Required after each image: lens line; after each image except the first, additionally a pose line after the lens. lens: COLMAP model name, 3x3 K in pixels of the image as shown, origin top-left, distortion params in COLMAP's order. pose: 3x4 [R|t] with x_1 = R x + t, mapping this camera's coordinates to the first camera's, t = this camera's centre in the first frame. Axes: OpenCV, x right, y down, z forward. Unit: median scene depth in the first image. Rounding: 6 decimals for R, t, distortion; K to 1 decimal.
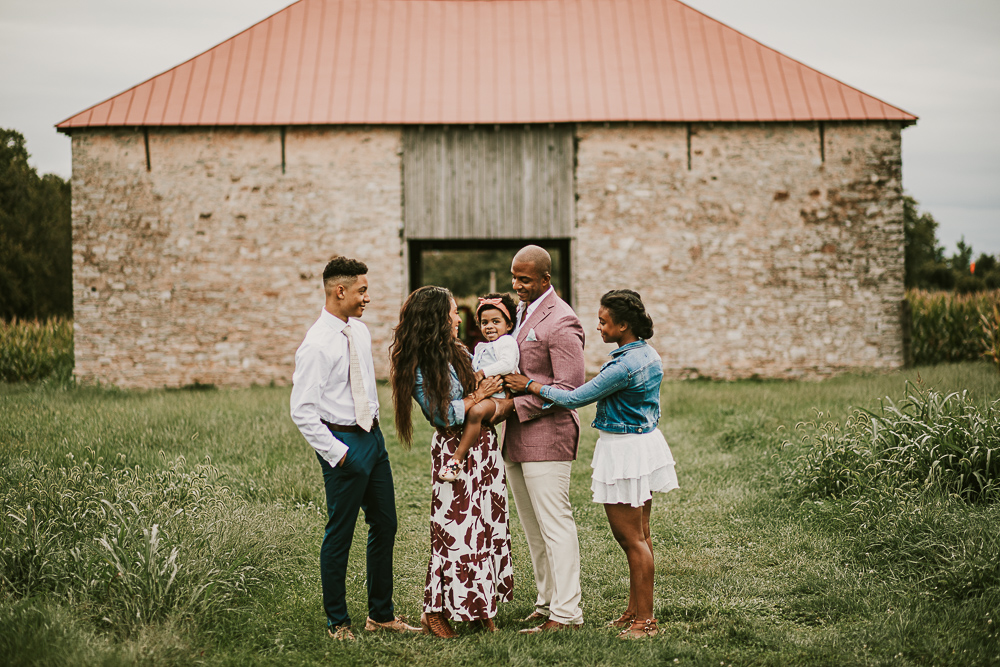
lens RADIAL K [[2370.5, 0, 500.0], [0, 2370.5, 333.5], [0, 0, 1]] dist [-0.042372, 0.089368]
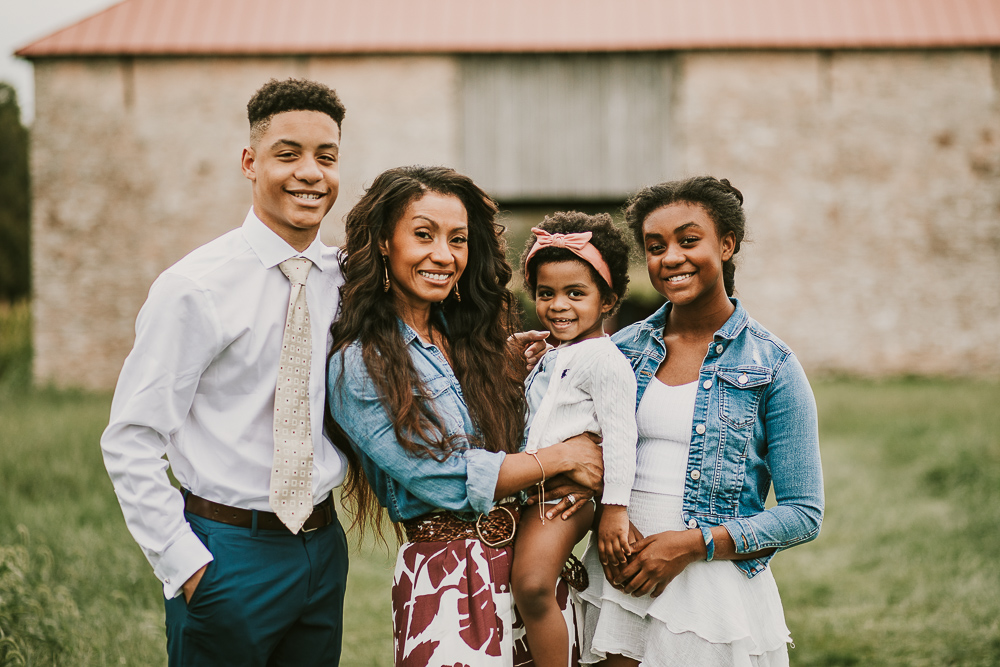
lens RADIAL K [[2588.5, 0, 500.0], [0, 2588.5, 333.5], [0, 0, 1]] dist [-0.039865, -0.621247]
pose [[0.999502, -0.001072, -0.031547, 0.000048], [0.001170, 0.999995, 0.003091, 0.002445], [0.031544, -0.003127, 0.999497, 0.152321]]
